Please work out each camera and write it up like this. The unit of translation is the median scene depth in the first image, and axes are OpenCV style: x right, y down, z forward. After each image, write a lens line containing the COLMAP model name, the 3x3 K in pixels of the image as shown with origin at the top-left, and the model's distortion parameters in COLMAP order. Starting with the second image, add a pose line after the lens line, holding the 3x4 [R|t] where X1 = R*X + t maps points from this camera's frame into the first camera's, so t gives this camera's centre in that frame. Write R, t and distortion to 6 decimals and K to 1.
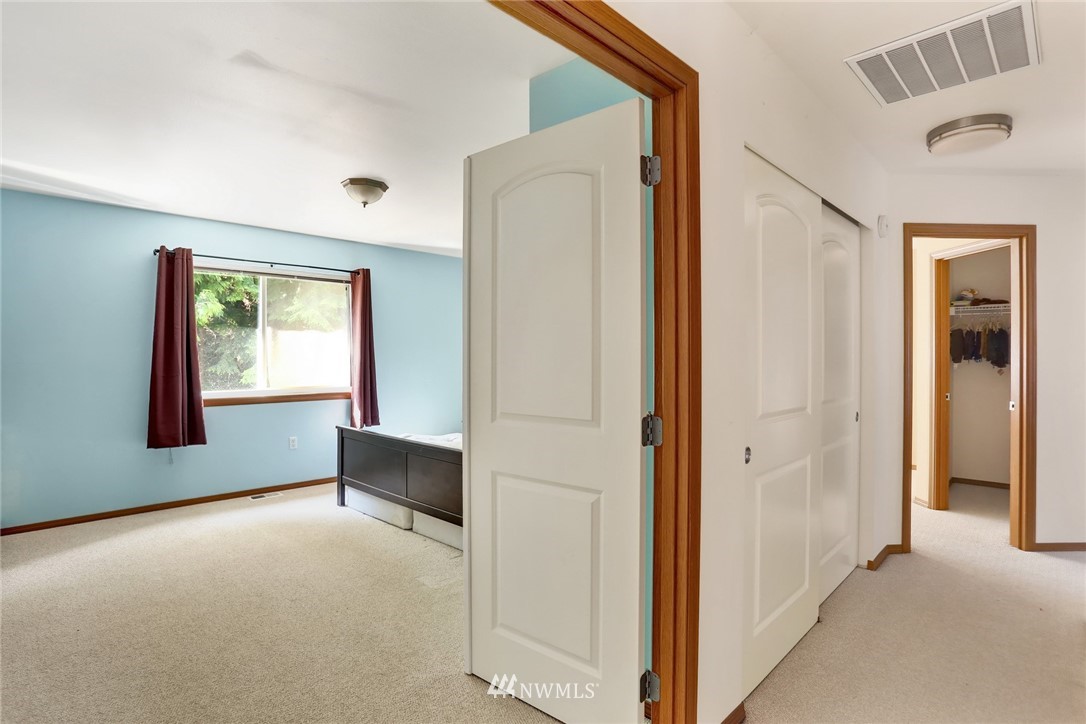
lens RADIAL K [[557.1, 0, 543.0], [0, 557.1, 362.0], [0, 0, 1]] dist [-0.081130, -0.000379]
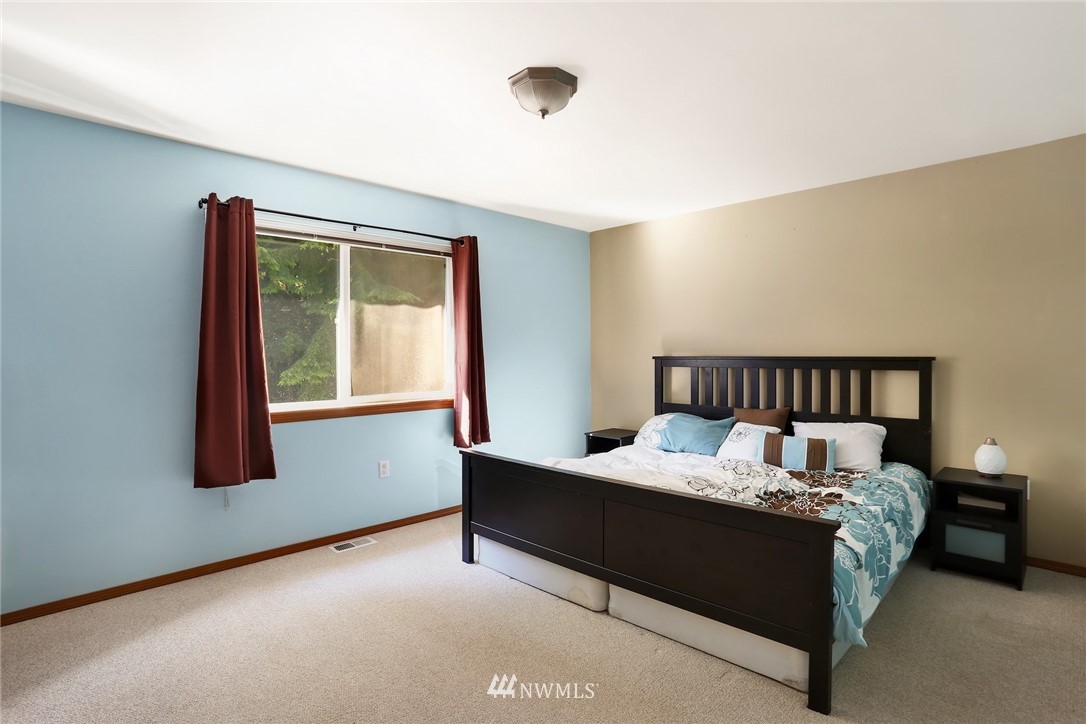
lens RADIAL K [[557.1, 0, 543.0], [0, 557.1, 362.0], [0, 0, 1]] dist [-0.081130, -0.000379]
pose [[0.999766, -0.006494, -0.020653, -0.260600], [0.006641, 0.999953, 0.007061, -0.001376], [0.020606, -0.007197, 0.999762, 0.297366]]
